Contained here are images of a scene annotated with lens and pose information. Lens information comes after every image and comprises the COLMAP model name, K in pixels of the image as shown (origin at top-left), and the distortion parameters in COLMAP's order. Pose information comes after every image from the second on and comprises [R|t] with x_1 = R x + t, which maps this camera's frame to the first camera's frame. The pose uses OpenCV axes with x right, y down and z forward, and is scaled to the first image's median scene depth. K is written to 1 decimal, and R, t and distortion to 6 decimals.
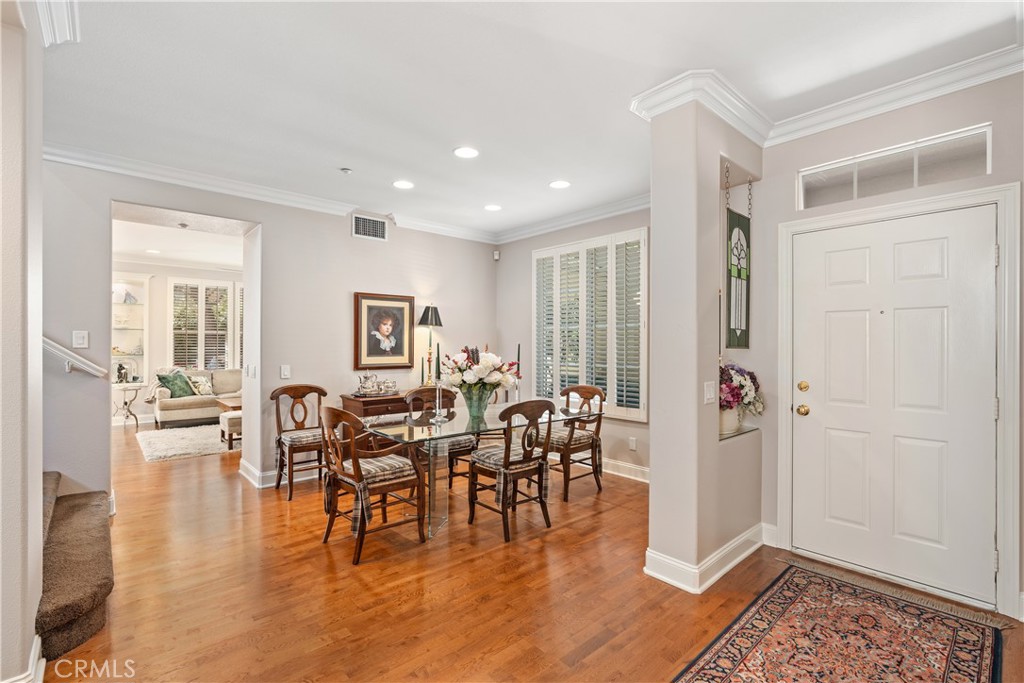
lens RADIAL K [[464.7, 0, 512.0], [0, 464.7, 341.5], [0, 0, 1]] dist [0.001091, 0.000196]
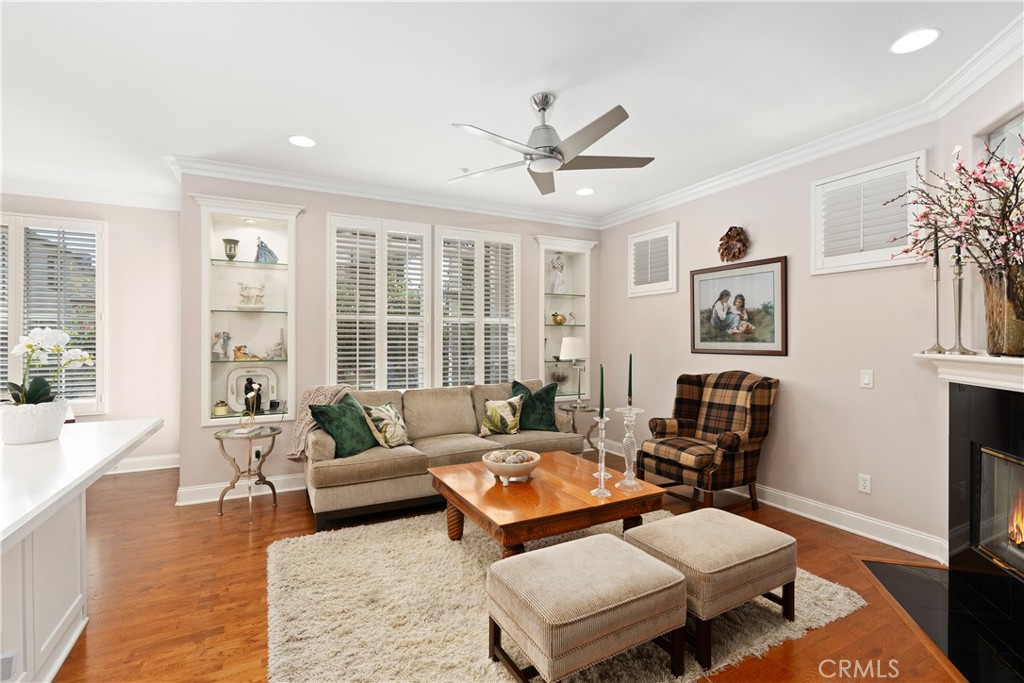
lens RADIAL K [[464.7, 0, 512.0], [0, 464.7, 341.5], [0, 0, 1]] dist [0.001091, 0.000196]
pose [[0.970272, 0.002299, -0.242007, -0.422359], [-0.000032, 0.999956, 0.009368, 0.002210], [0.242018, -0.009082, 0.970229, 0.556378]]
